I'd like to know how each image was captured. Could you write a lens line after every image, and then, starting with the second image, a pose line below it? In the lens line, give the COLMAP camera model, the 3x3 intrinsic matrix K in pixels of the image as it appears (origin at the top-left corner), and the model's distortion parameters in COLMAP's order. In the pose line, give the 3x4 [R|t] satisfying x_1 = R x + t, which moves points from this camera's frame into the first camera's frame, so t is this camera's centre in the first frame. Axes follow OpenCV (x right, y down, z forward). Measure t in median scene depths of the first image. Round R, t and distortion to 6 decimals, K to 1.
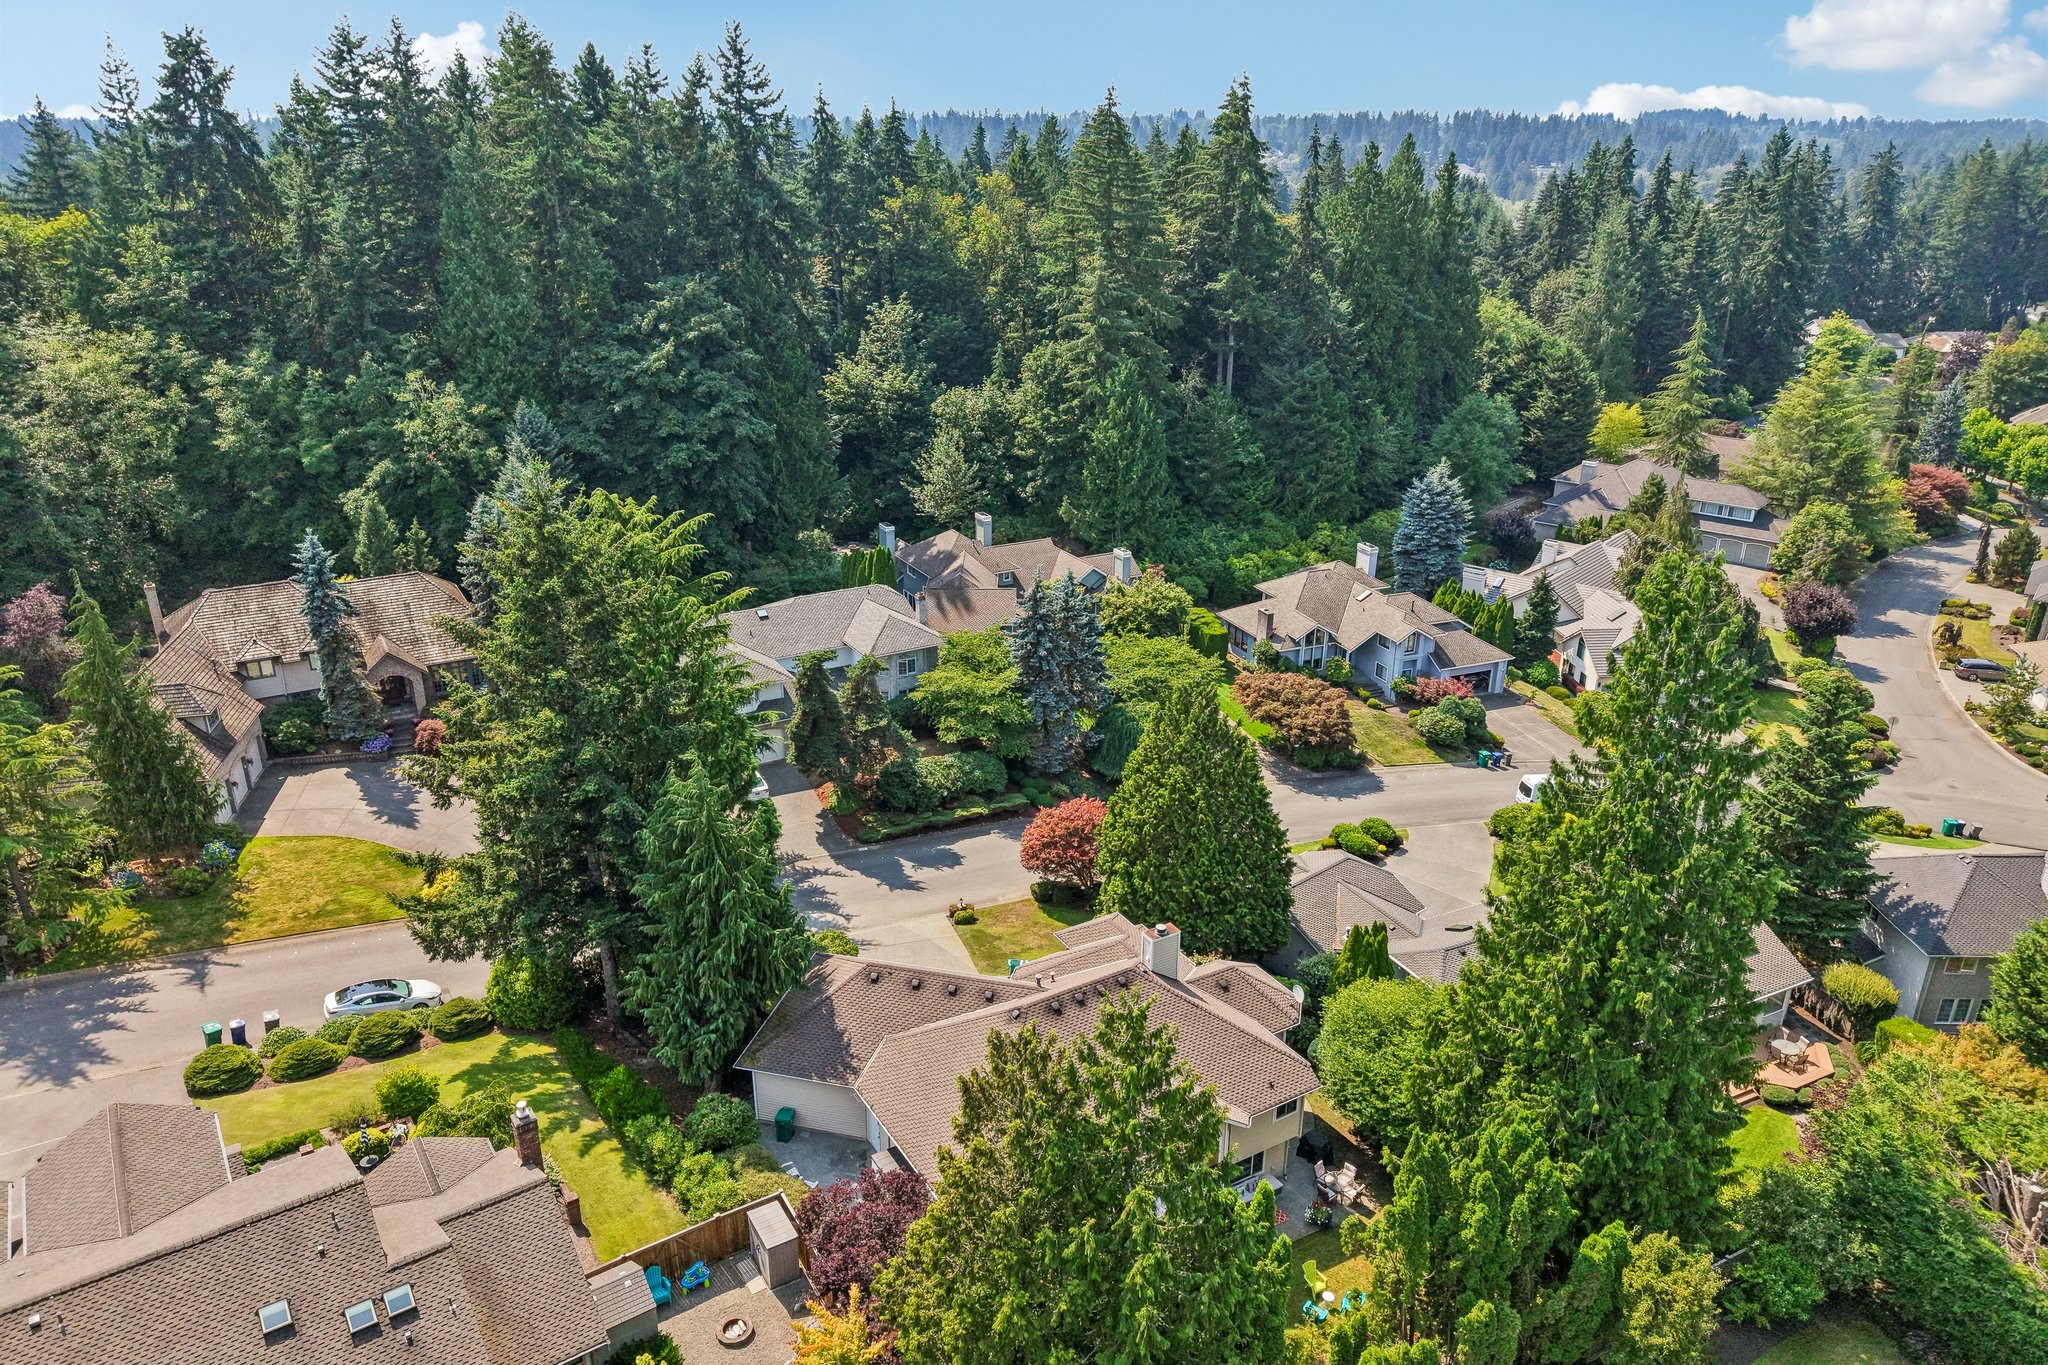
lens RADIAL K [[1369.0, 0, 1017.6], [0, 1369.0, 686.2], [0, 0, 1]] dist [0.033385, -0.039139]
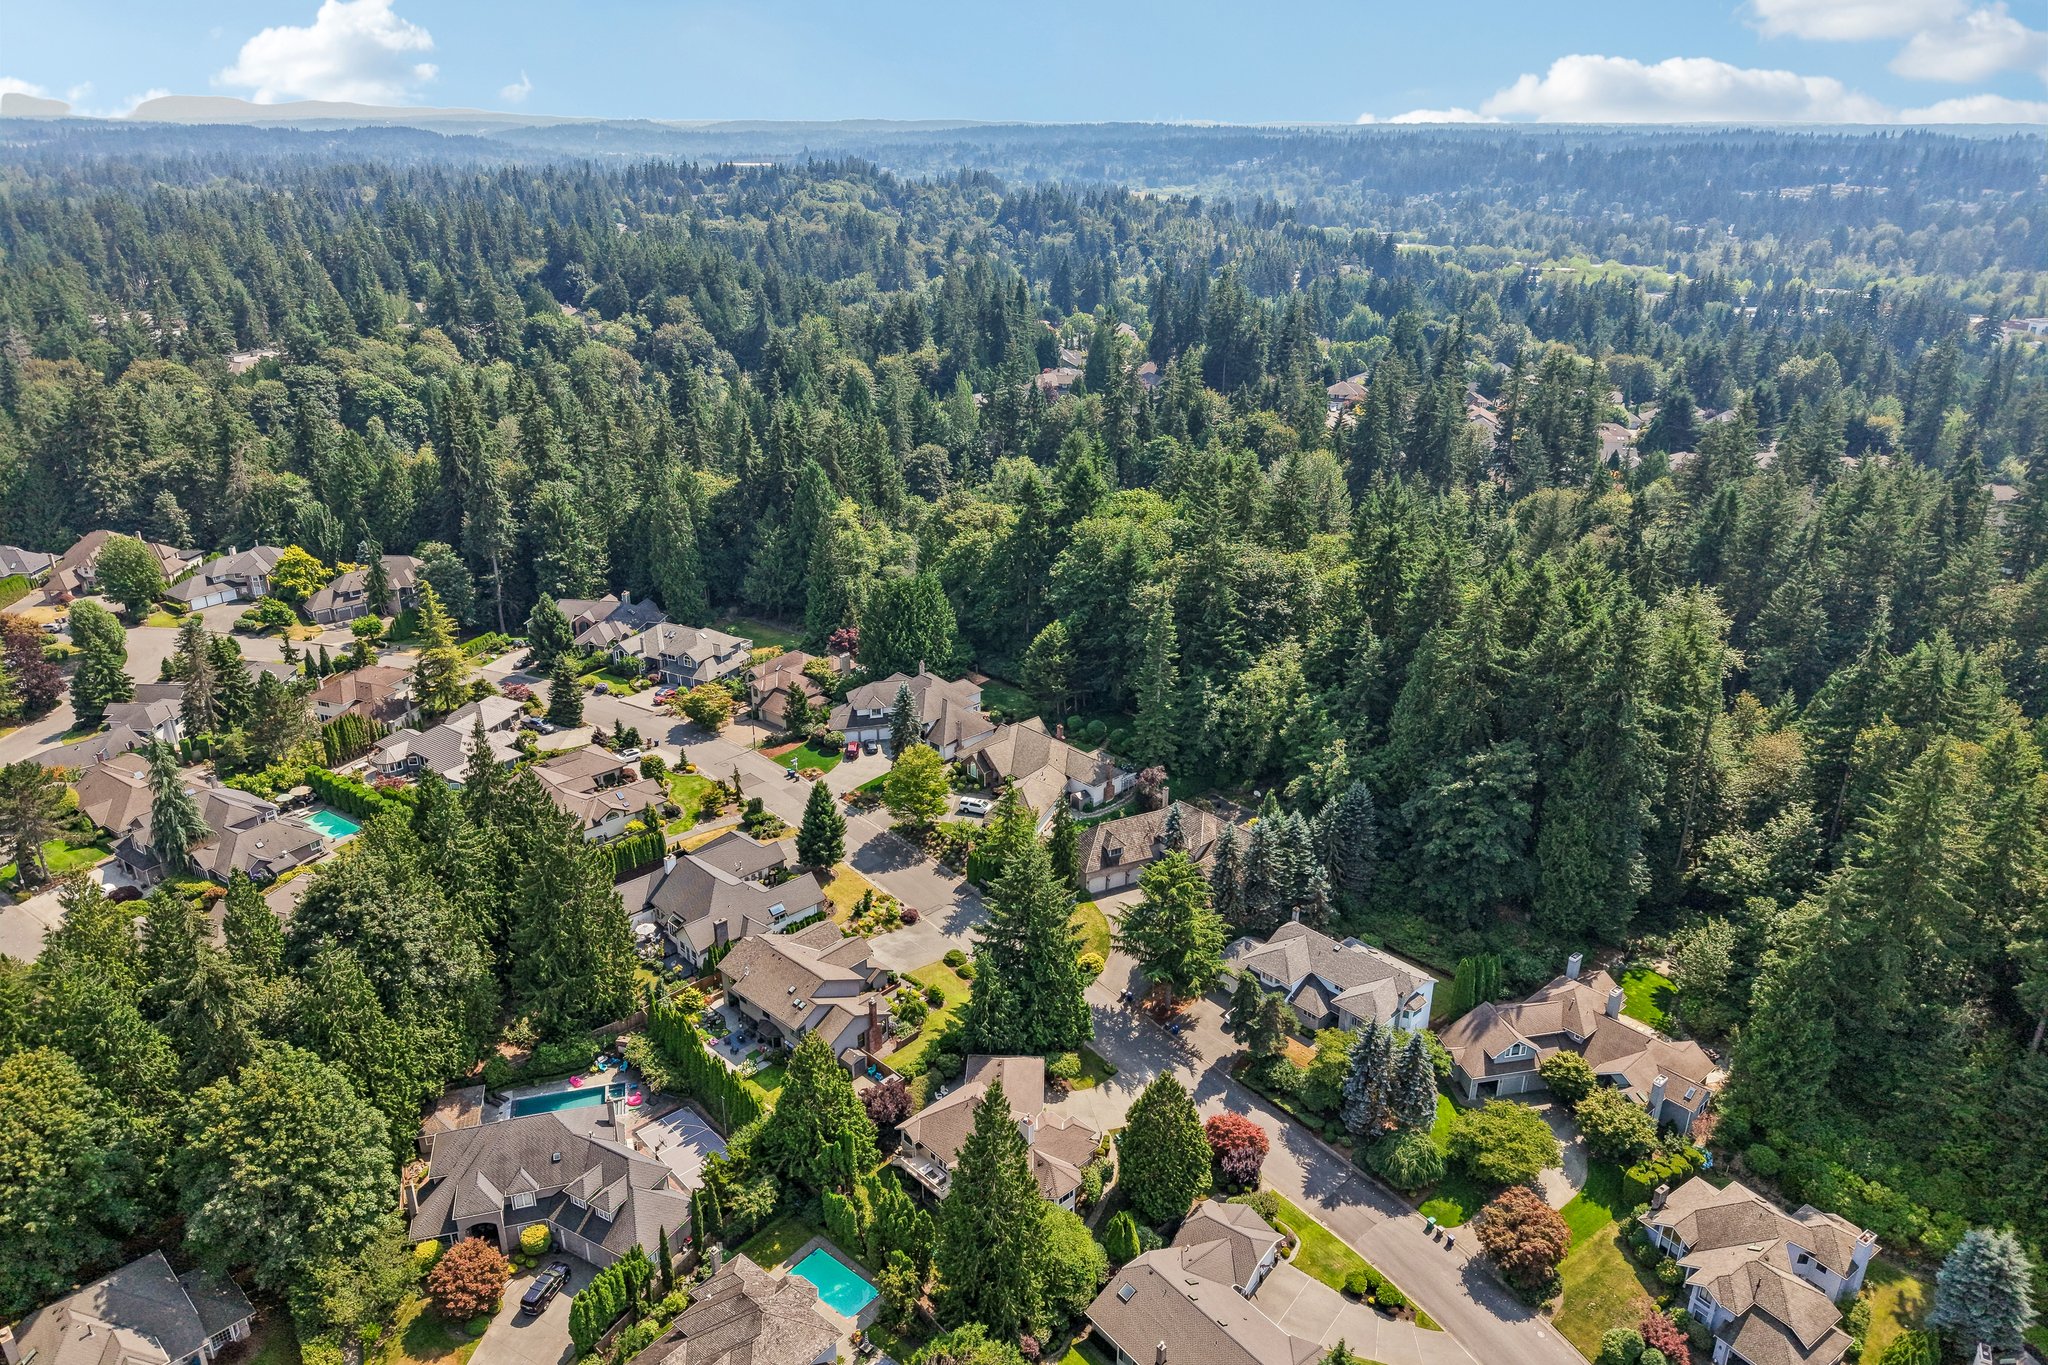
lens RADIAL K [[1369.0, 0, 1028.3], [0, 1369.0, 691.6], [0, 0, 1]] dist [0.033385, -0.039139]
pose [[0.217071, 0.375163, -0.901184, 1.013806], [-0.362741, 0.888090, 0.282337, -0.597838], [0.906256, 0.265609, 0.328865, -0.005920]]
